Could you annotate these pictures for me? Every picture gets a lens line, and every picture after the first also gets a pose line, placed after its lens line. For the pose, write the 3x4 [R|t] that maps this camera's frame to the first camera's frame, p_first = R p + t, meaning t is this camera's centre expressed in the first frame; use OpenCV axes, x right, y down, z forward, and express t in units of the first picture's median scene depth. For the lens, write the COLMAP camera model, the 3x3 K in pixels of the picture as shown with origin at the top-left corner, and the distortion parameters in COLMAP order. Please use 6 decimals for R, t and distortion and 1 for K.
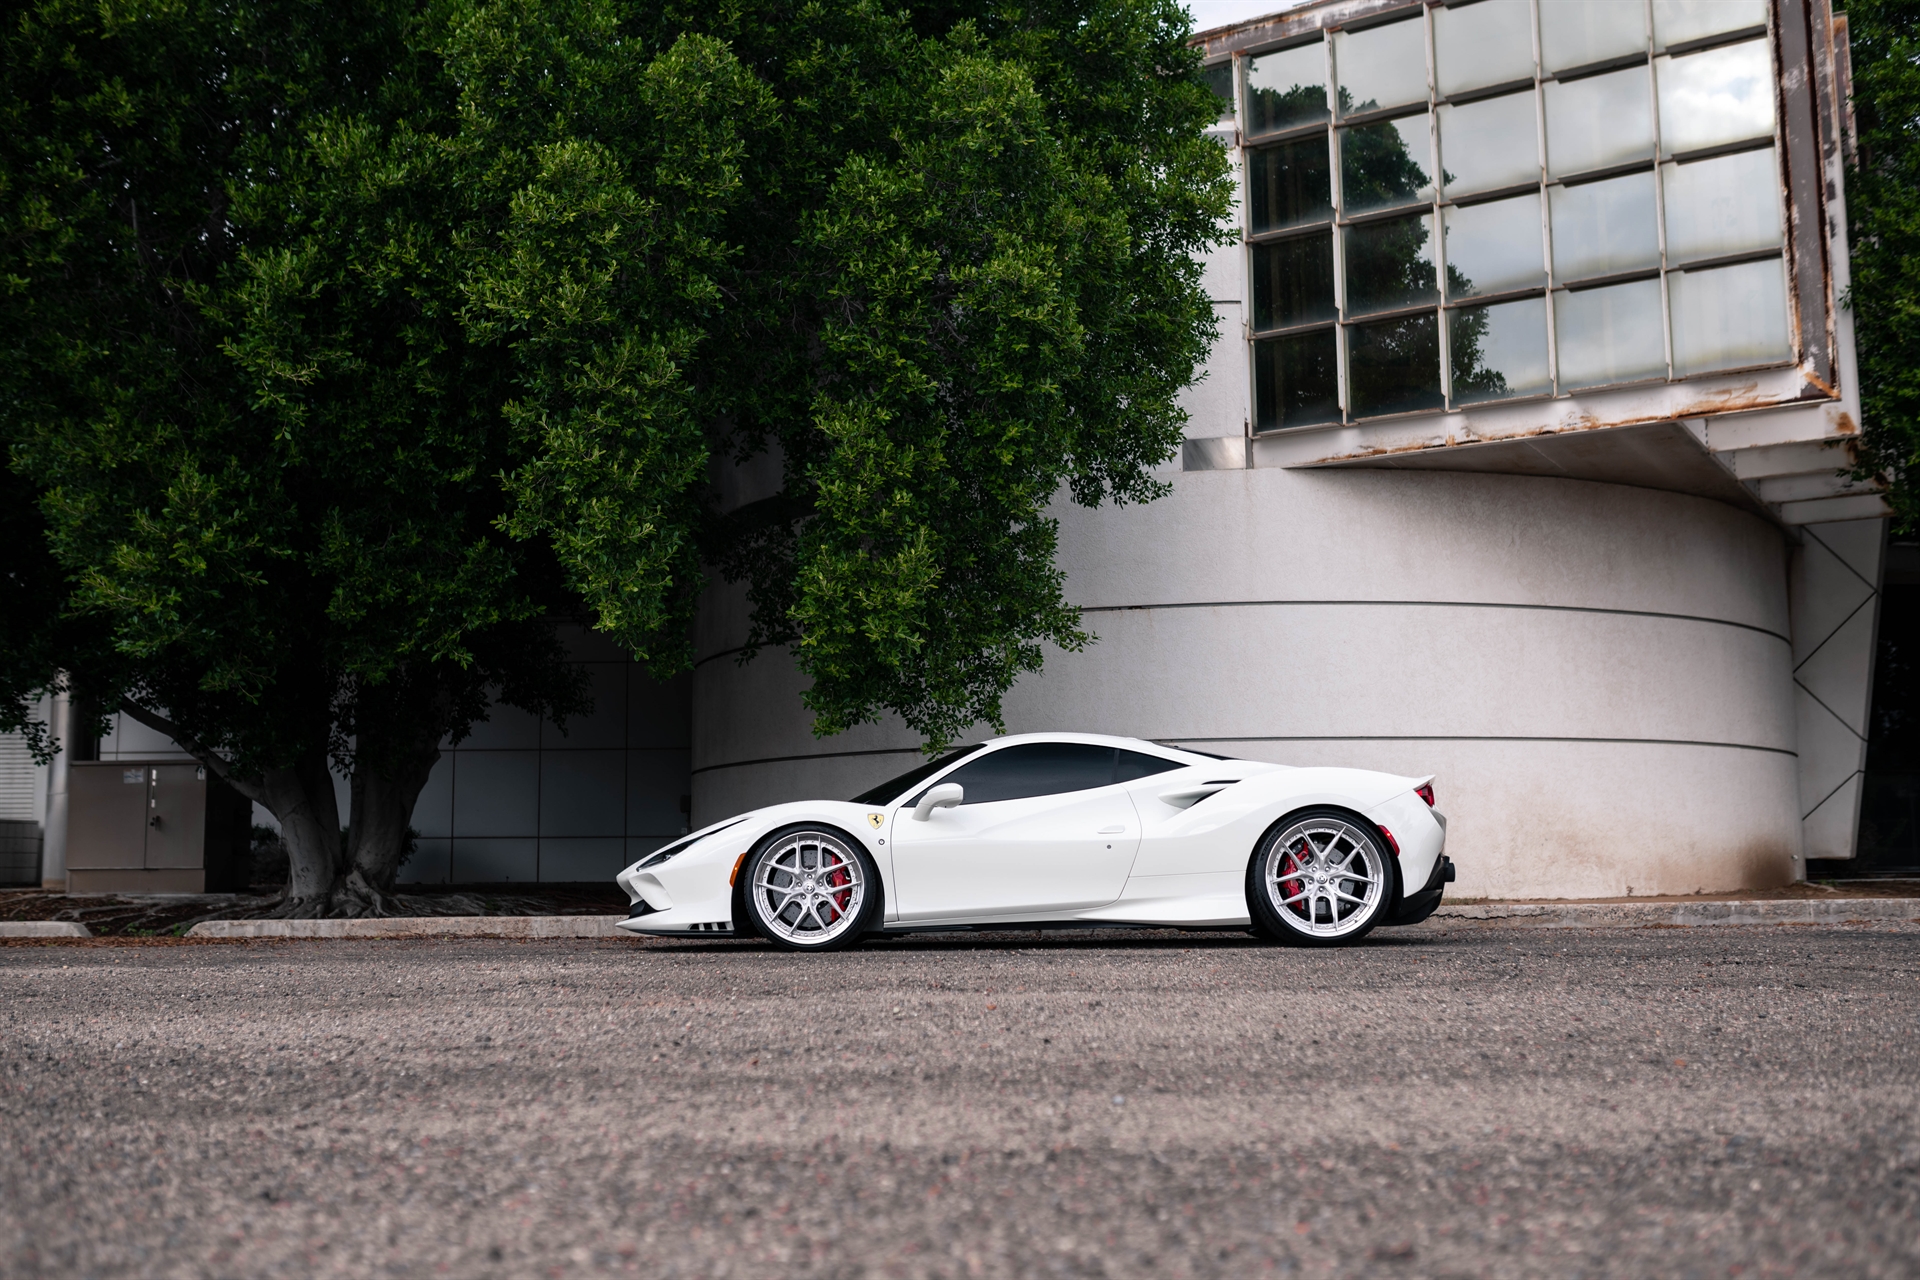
lens RADIAL K [[1882.9, 0, 942.0], [0, 1882.9, 639.1], [0, 0, 1]] dist [-0.057031, 0.086105]
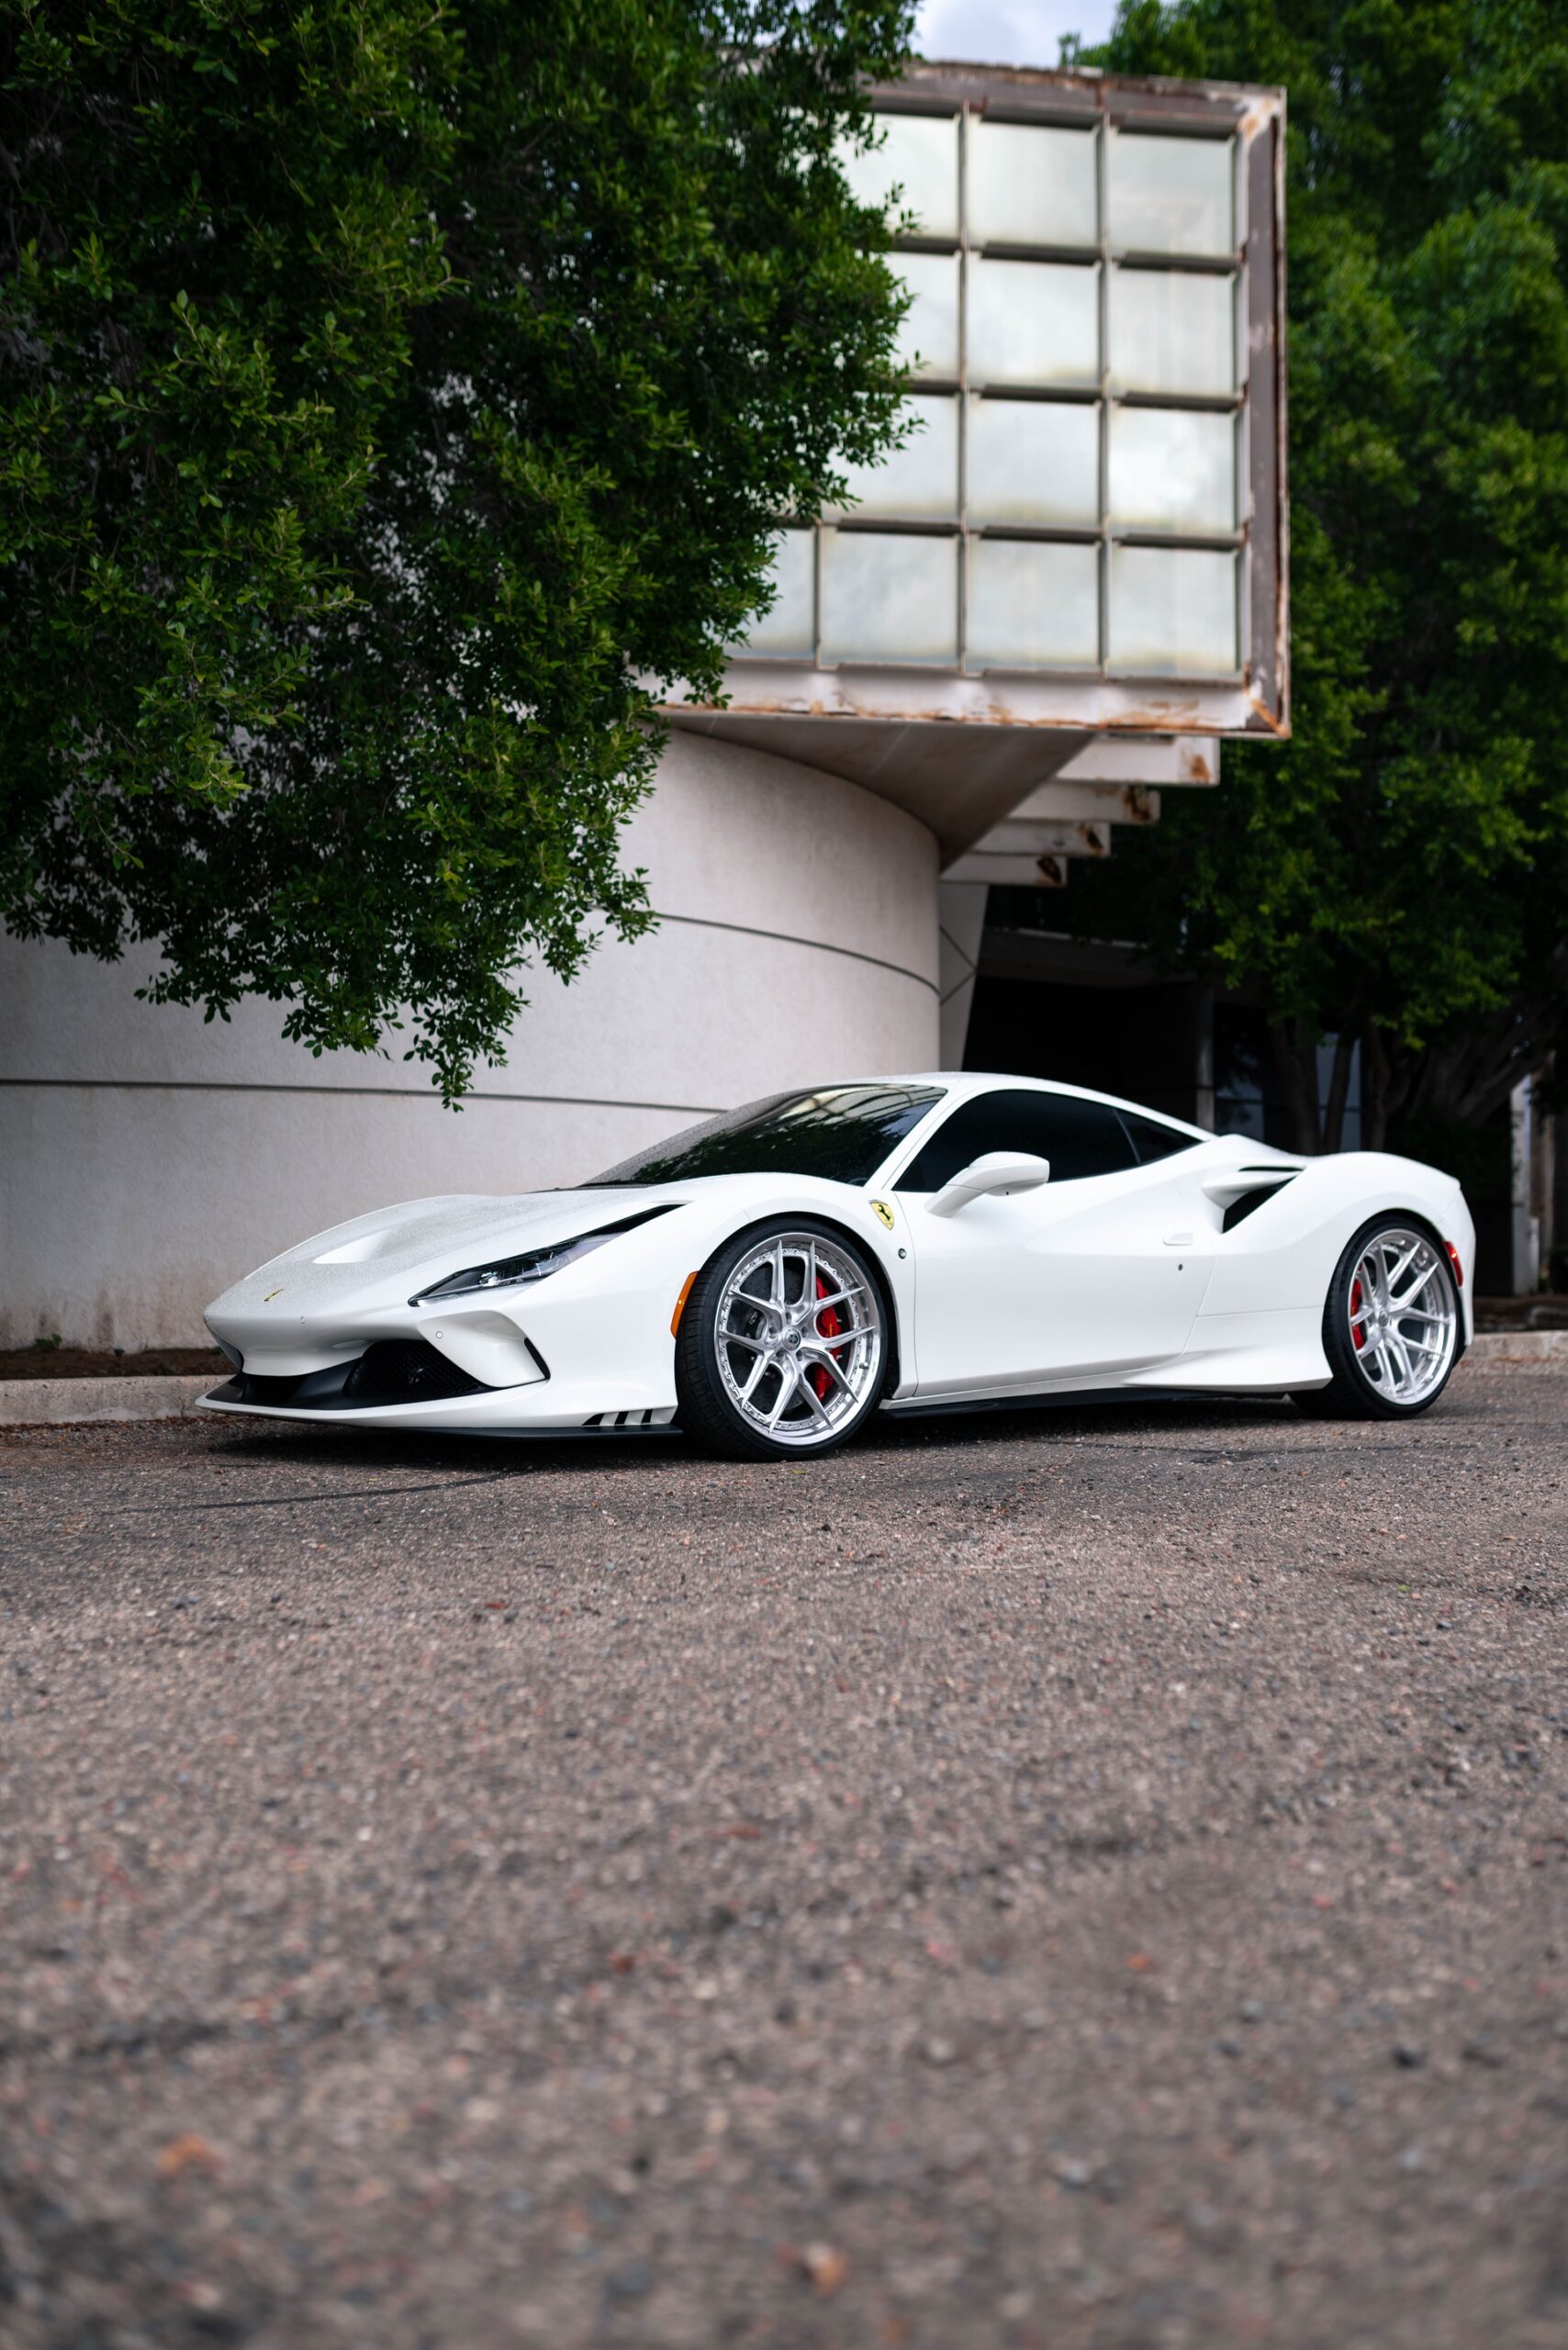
lens RADIAL K [[2249.5, 0, 784.0], [0, 2249.5, 1175.0], [0, 0, 1]] dist [-0.036708, 0.012924]
pose [[0.760037, 0.039296, 0.648690, -0.378602], [-0.090660, 0.994821, 0.045957, 0.045668], [-0.643525, -0.093739, 0.759663, 0.416272]]
